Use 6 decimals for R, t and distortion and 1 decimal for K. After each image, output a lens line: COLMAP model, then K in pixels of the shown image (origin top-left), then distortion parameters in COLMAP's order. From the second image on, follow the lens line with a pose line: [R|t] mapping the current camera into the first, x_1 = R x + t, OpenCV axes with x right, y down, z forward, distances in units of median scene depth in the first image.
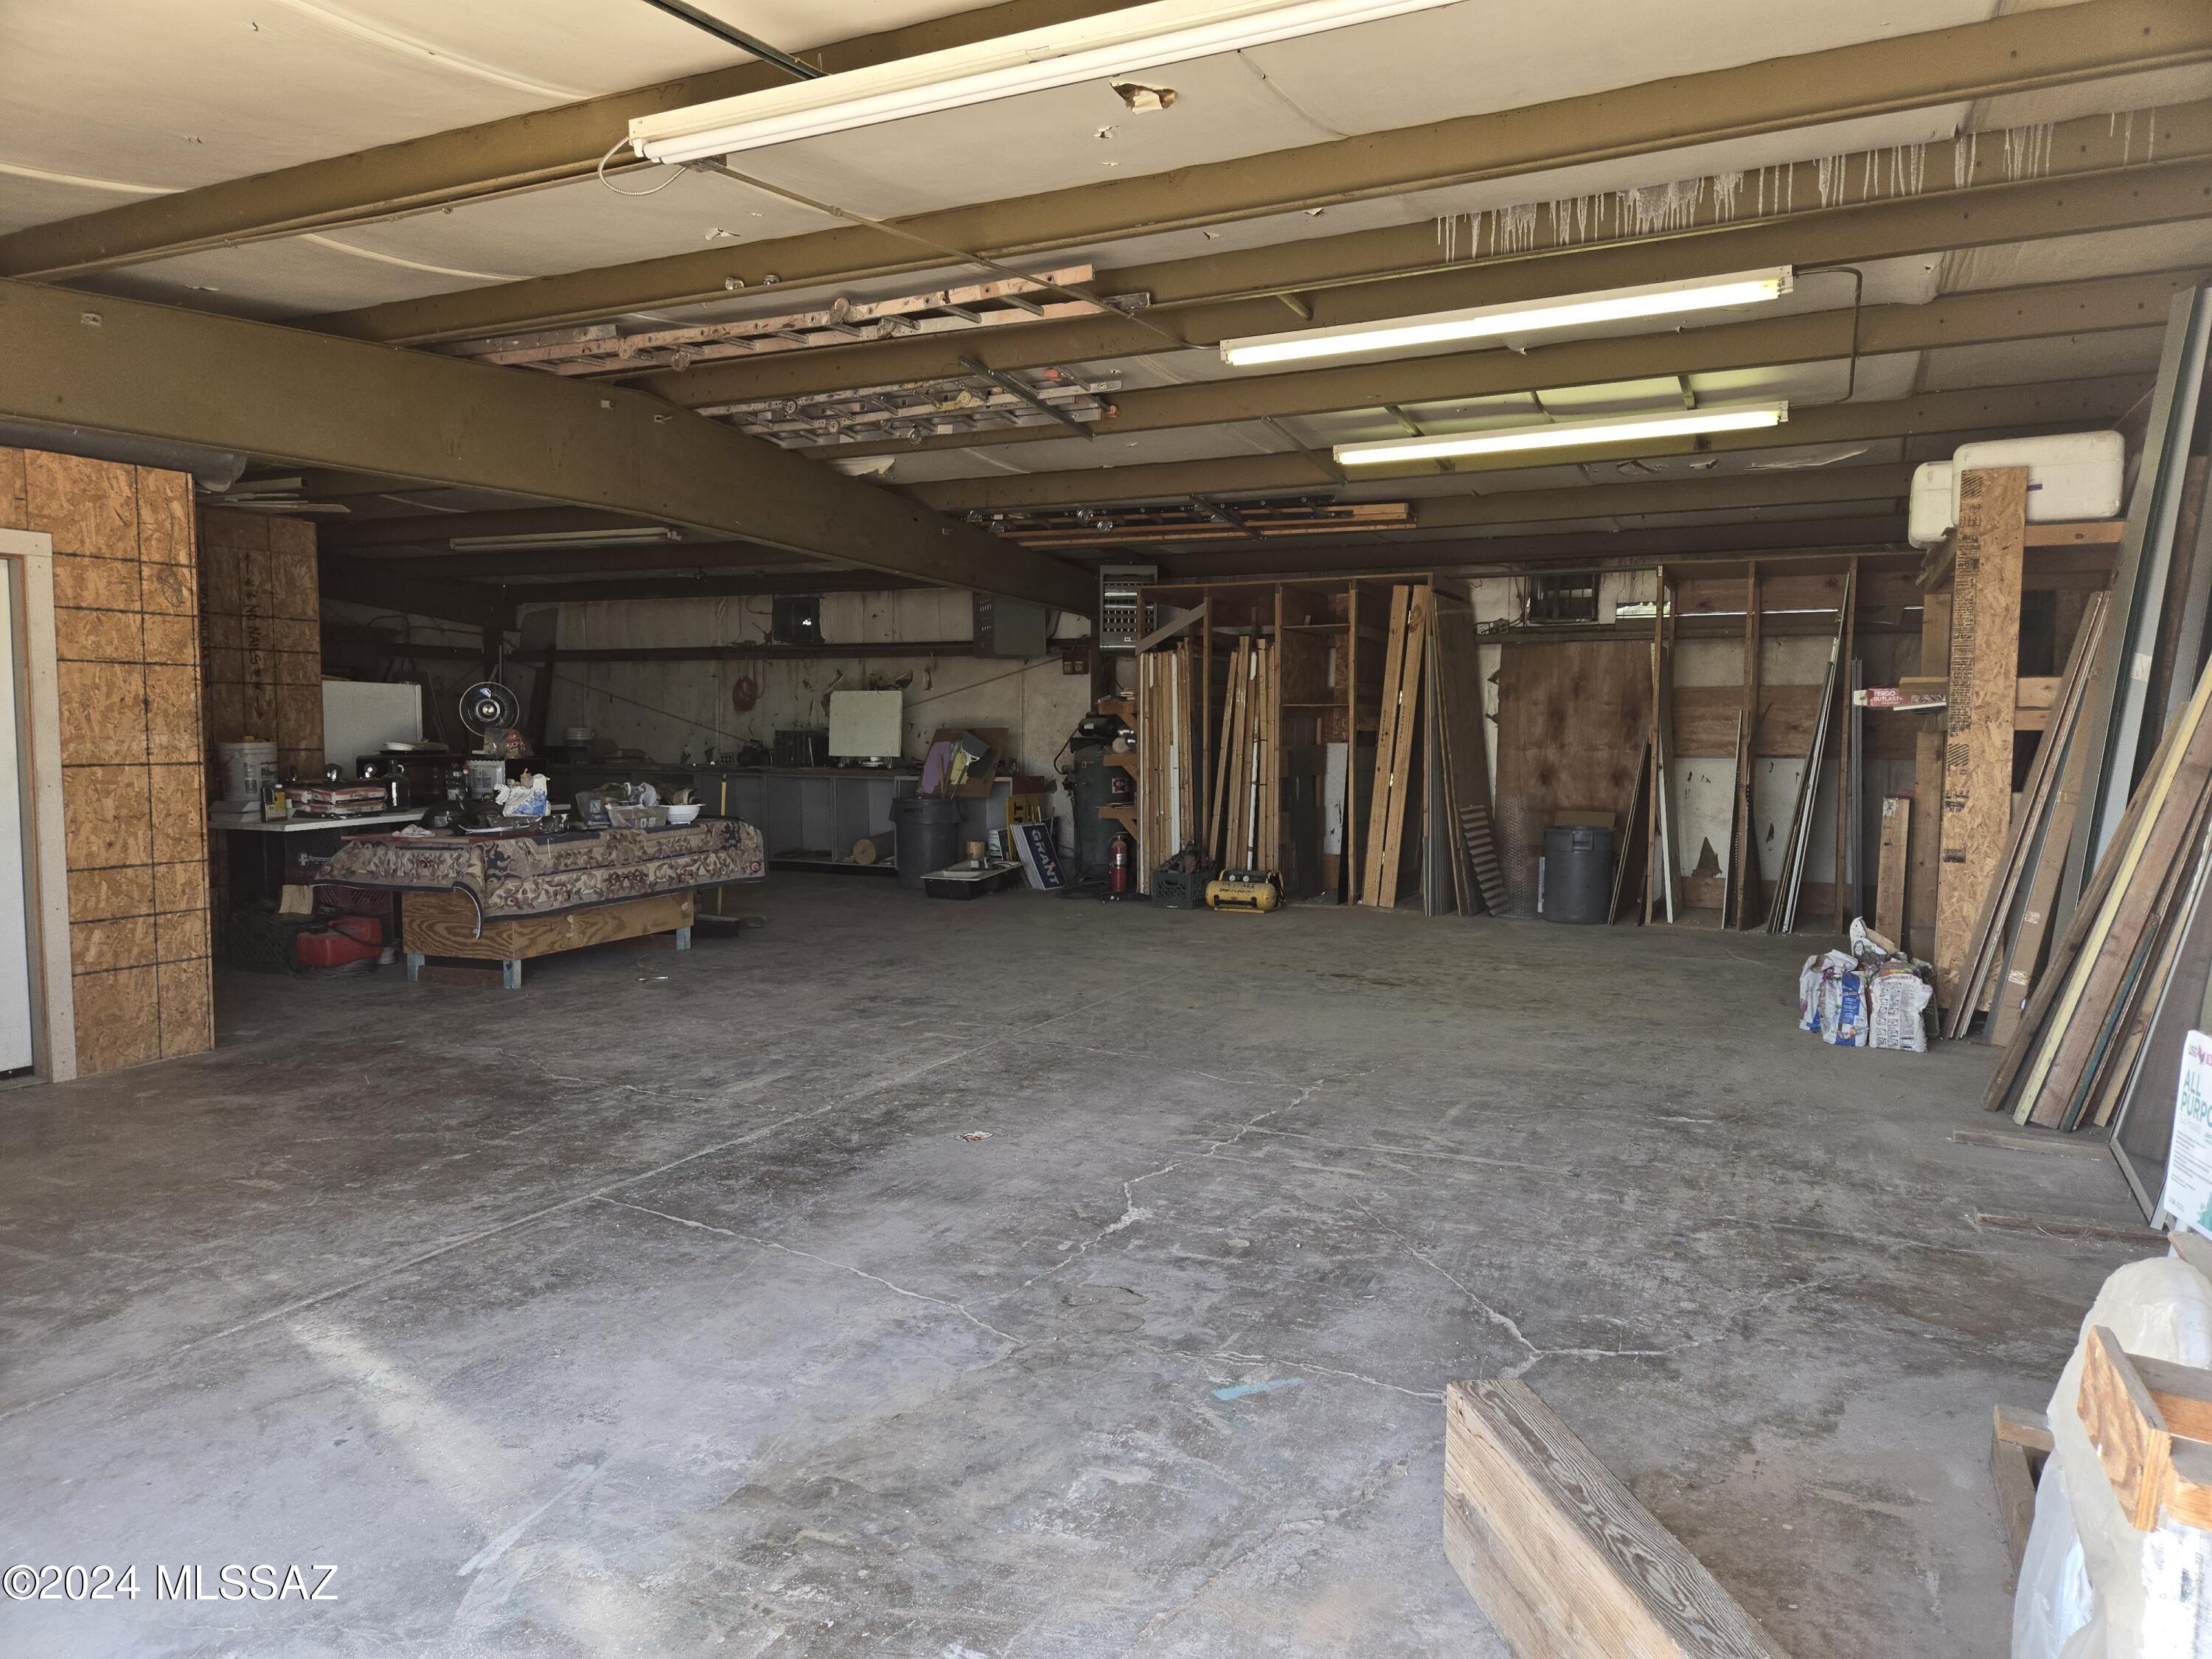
lens RADIAL K [[1483.6, 0, 1111.8], [0, 1483.6, 833.9], [0, 0, 1]] dist [0.070512, -0.062302]
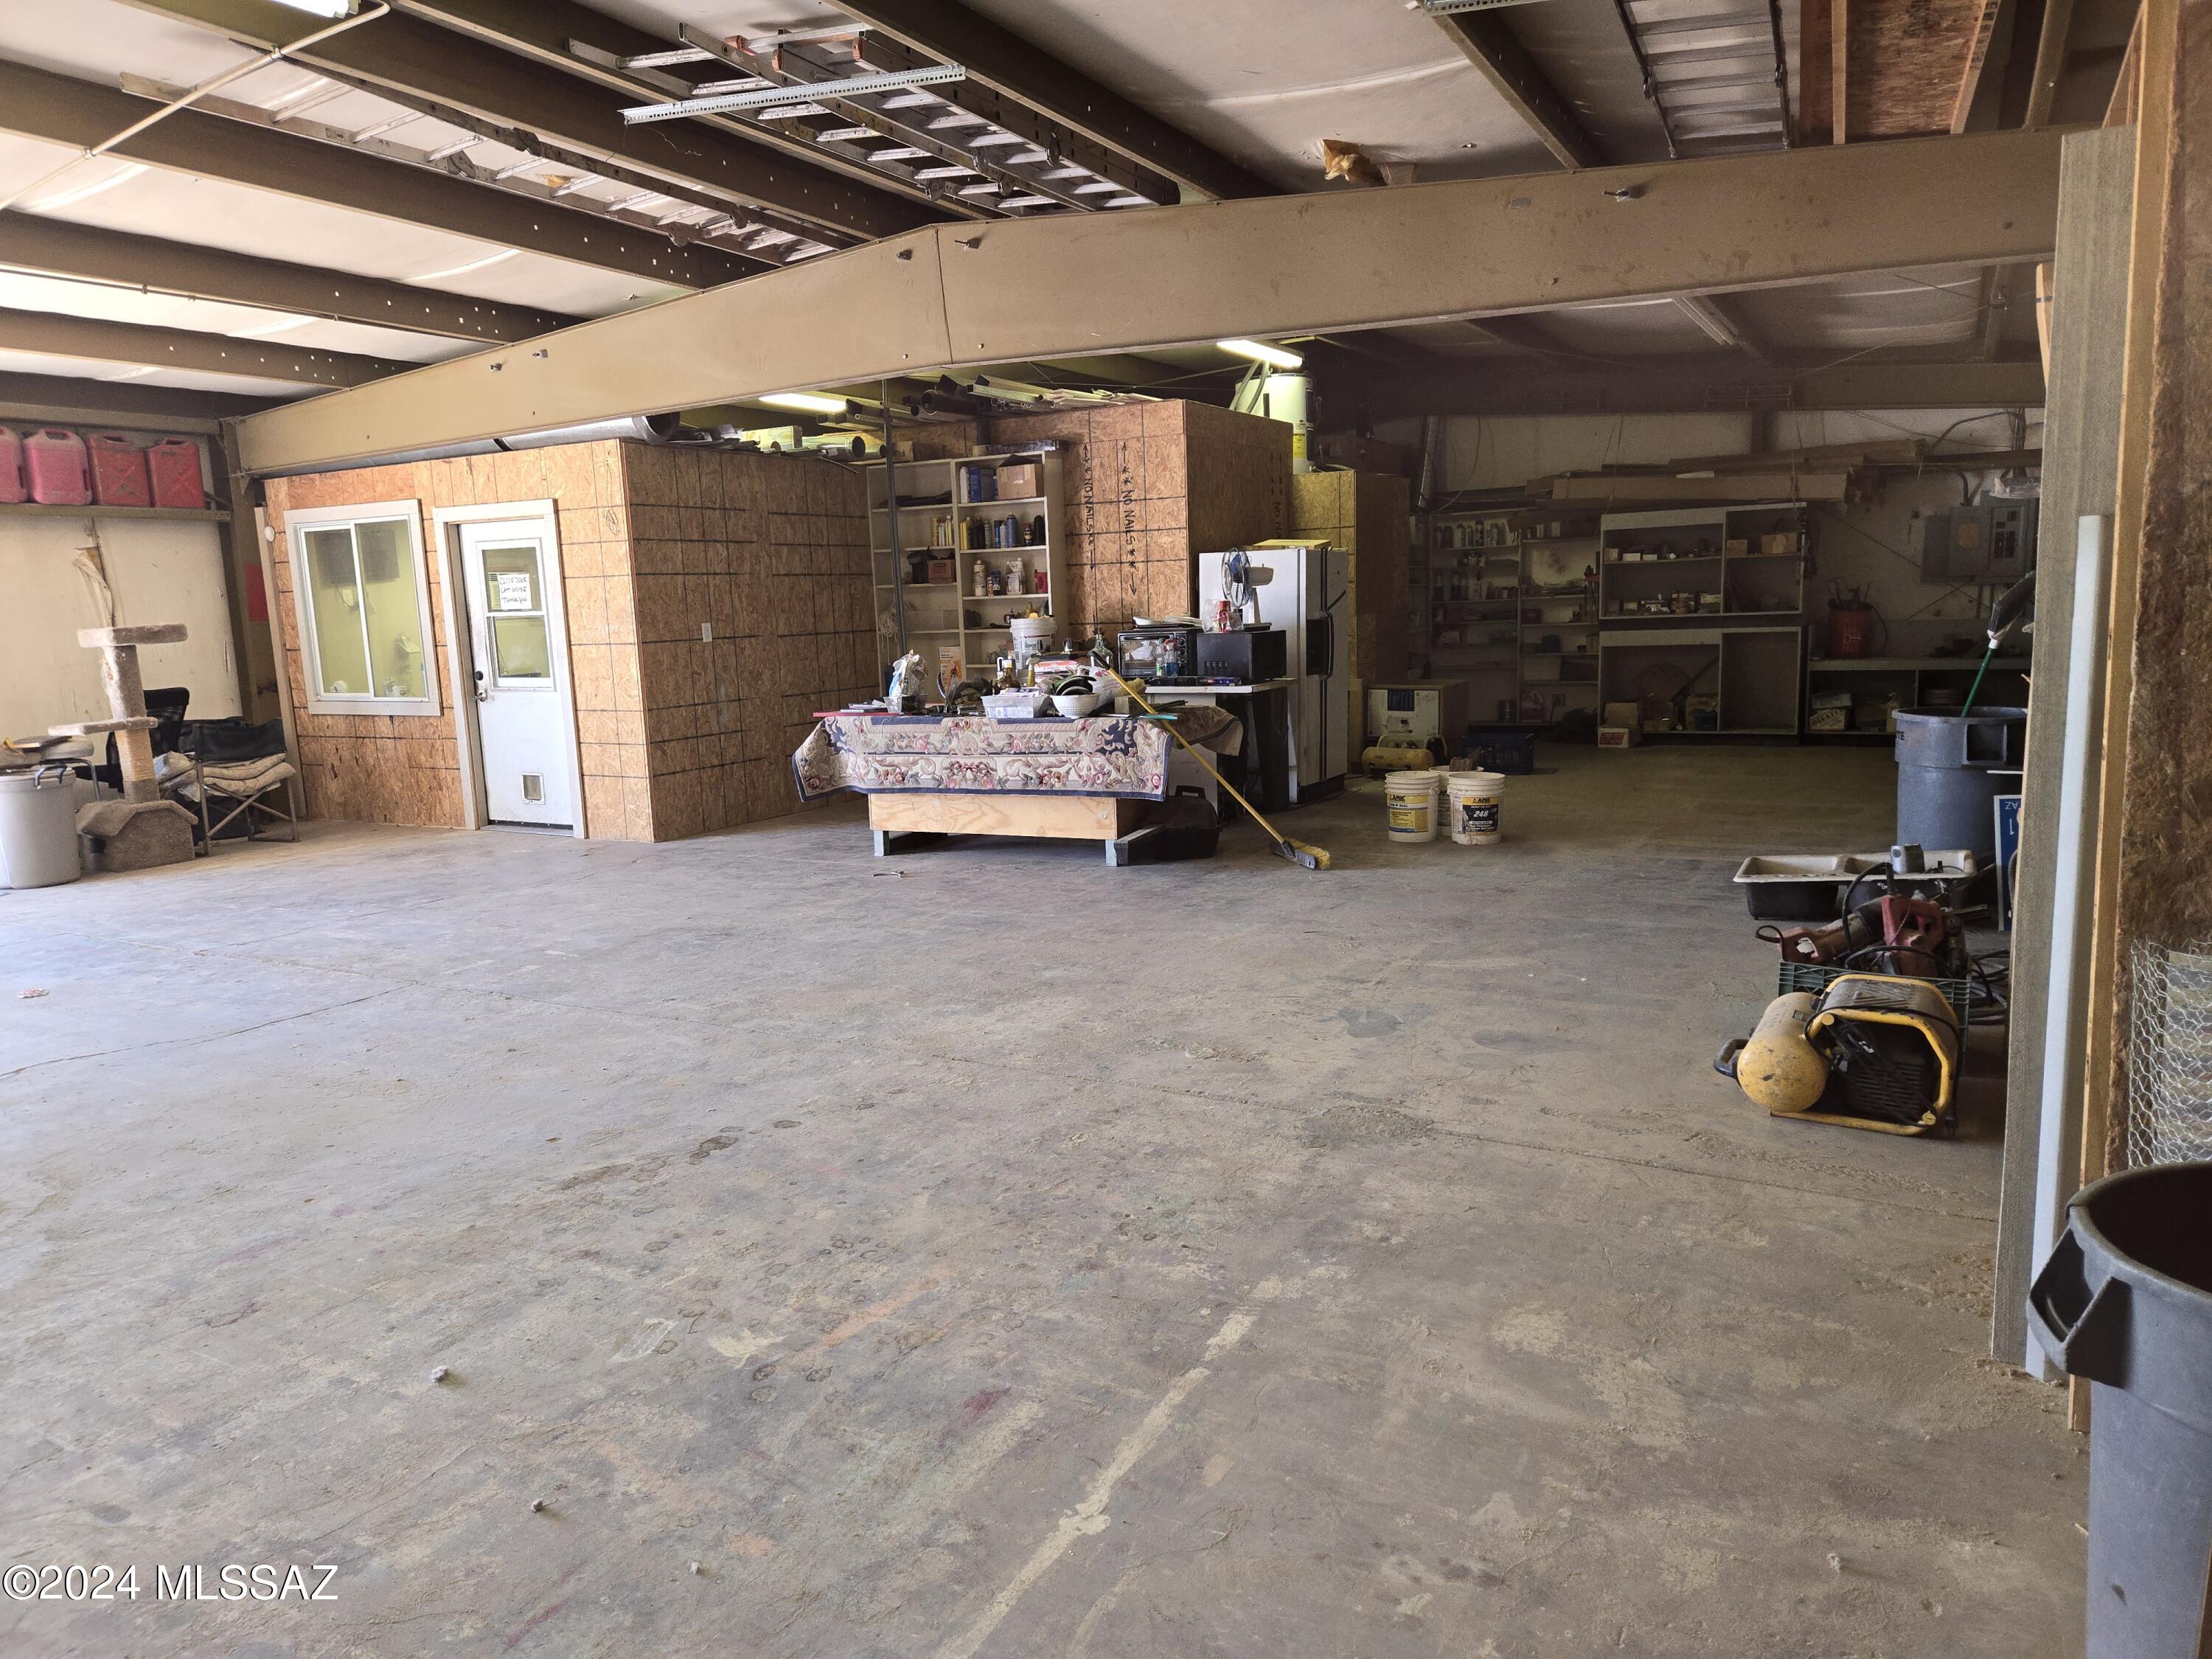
lens RADIAL K [[1483.6, 0, 1088.9], [0, 1483.6, 831.1], [0, 0, 1]] dist [0.070512, -0.062302]
pose [[-0.069170, 0.154634, -0.985548, 0.569917], [-0.035056, 0.986927, 0.157311, -0.077956], [0.996989, 0.045430, -0.062844, 1.085311]]
